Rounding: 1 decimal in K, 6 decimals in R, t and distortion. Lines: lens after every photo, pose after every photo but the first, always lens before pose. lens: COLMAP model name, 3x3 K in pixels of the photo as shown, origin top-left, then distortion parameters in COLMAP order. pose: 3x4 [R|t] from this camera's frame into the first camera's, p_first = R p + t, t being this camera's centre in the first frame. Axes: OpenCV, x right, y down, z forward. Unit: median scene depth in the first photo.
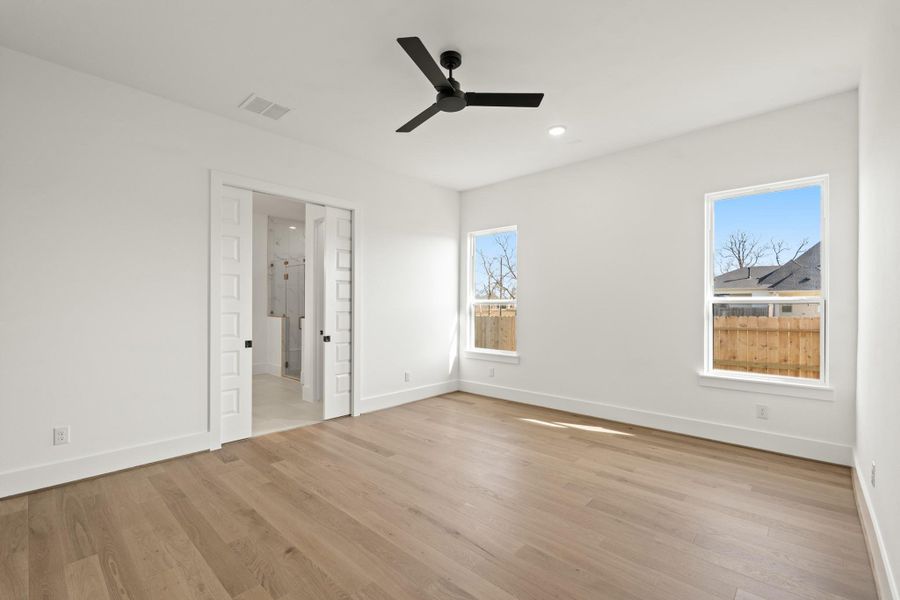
lens RADIAL K [[397.2, 0, 447.7], [0, 397.2, 301.1], [0, 0, 1]] dist [-0.002028, -0.000282]
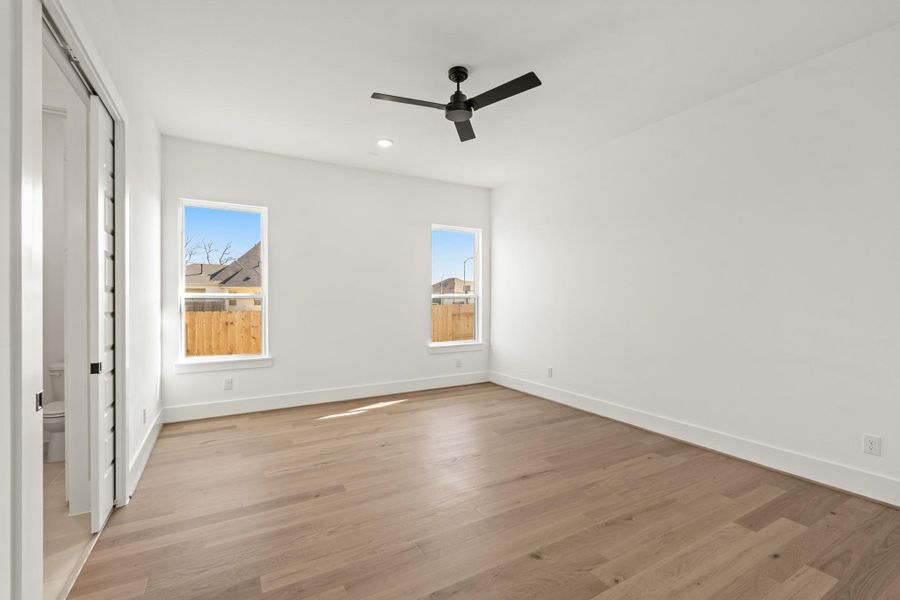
lens RADIAL K [[397.2, 0, 449.6], [0, 397.2, 303.1], [0, 0, 1]] dist [-0.002028, -0.000282]
pose [[0.291292, -0.010039, 0.956582, -0.636988], [-0.008244, 0.999881, 0.013004, 0.004546], [-0.956599, -0.011674, 0.291175, 0.433298]]
